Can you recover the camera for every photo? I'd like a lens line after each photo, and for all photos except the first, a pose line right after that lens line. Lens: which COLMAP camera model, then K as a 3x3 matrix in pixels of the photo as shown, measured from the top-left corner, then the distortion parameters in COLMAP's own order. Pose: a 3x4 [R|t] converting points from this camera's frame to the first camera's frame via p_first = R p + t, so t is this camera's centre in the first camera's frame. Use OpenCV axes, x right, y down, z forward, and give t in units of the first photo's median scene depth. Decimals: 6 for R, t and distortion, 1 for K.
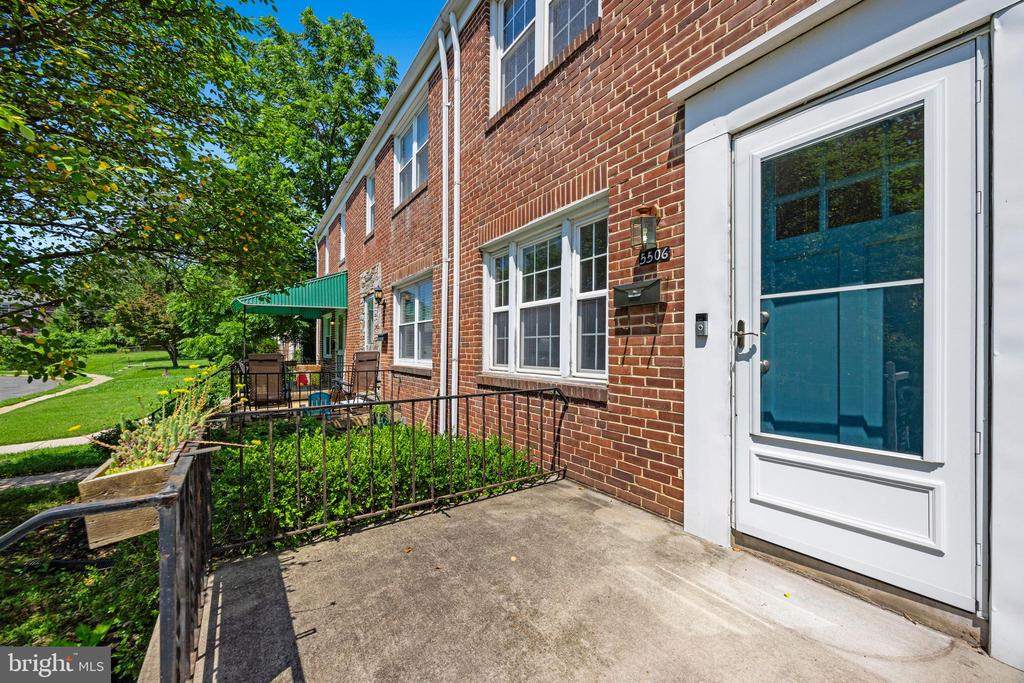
lens RADIAL K [[395.7, 0, 508.7], [0, 395.7, 343.9], [0, 0, 1]] dist [-0.000275, 0.000045]
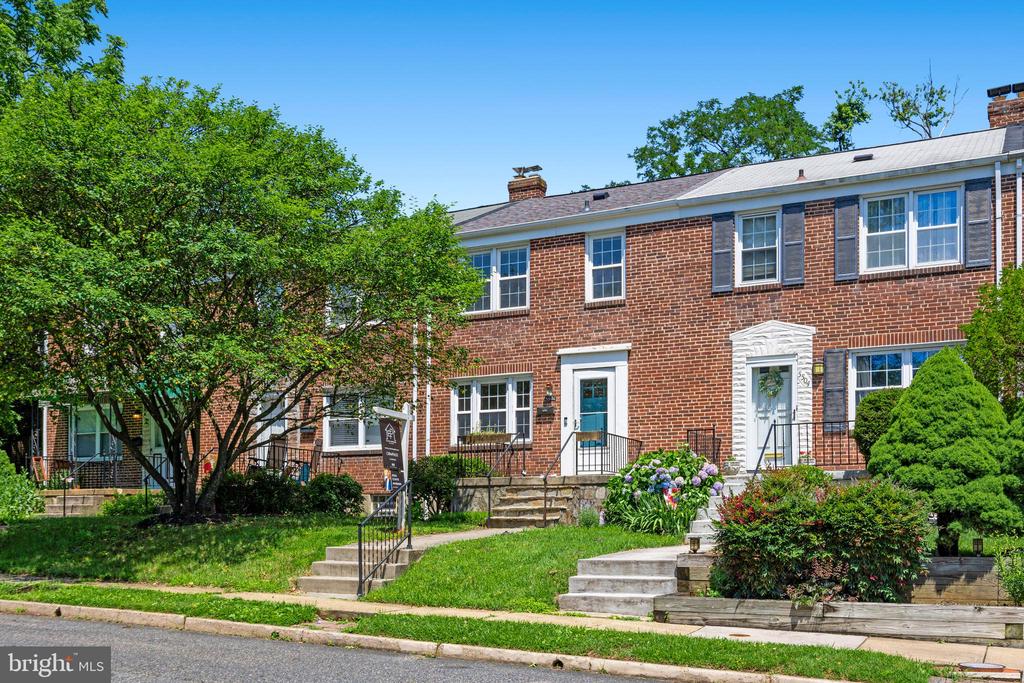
lens RADIAL K [[1022.7, 0, 512.0], [0, 1022.7, 341.5], [0, 0, 1]] dist [0.000542, 0.001027]
pose [[0.859048, 0.100784, 0.501876, -3.295718], [-0.011412, 0.983954, -0.178058, 0.639870], [-0.511768, 0.147232, 0.846414, -4.743342]]
